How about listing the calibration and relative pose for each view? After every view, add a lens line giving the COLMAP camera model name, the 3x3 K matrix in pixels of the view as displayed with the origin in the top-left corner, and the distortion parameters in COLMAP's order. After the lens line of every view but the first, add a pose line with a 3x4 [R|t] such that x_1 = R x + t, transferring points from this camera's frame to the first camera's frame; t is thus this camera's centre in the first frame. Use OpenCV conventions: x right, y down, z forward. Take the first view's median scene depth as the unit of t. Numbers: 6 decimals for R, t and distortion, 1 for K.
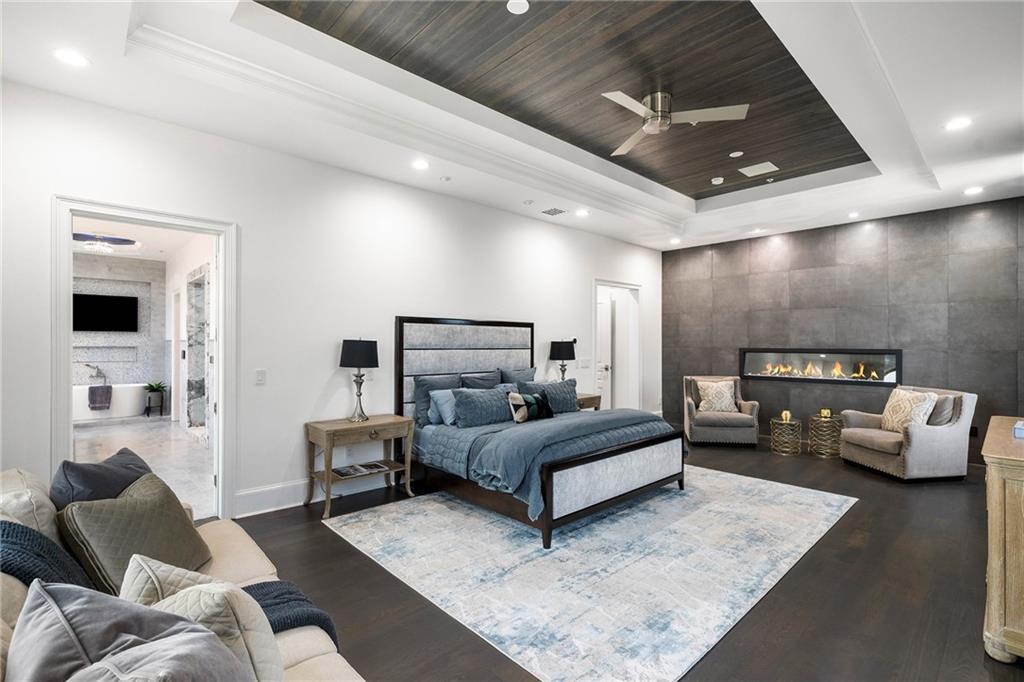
lens RADIAL K [[462.4, 0, 512.0], [0, 462.4, 341.0], [0, 0, 1]] dist [-0.000379, -0.000052]
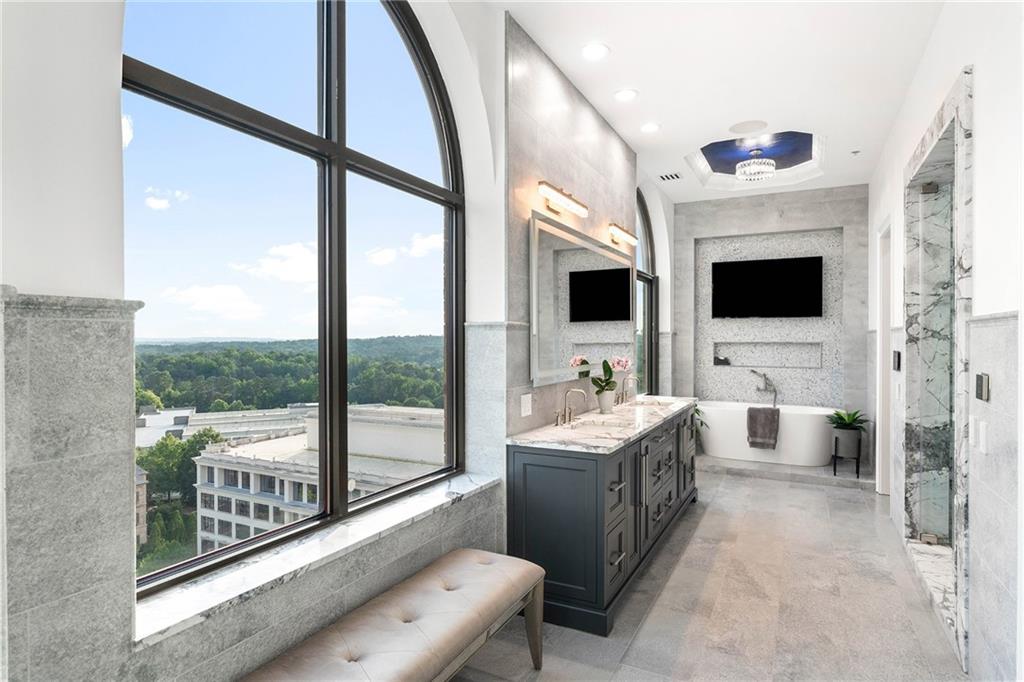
lens RADIAL K [[579.5, 0, 512.0], [0, 579.5, 341.0], [0, 0, 1]] dist [-0.002673, -0.000426]
pose [[0.345040, 0.002751, -0.938584, -0.319276], [0.003227, 0.999986, 0.004117, 0.007129], [0.938582, -0.004449, 0.345026, 0.464389]]
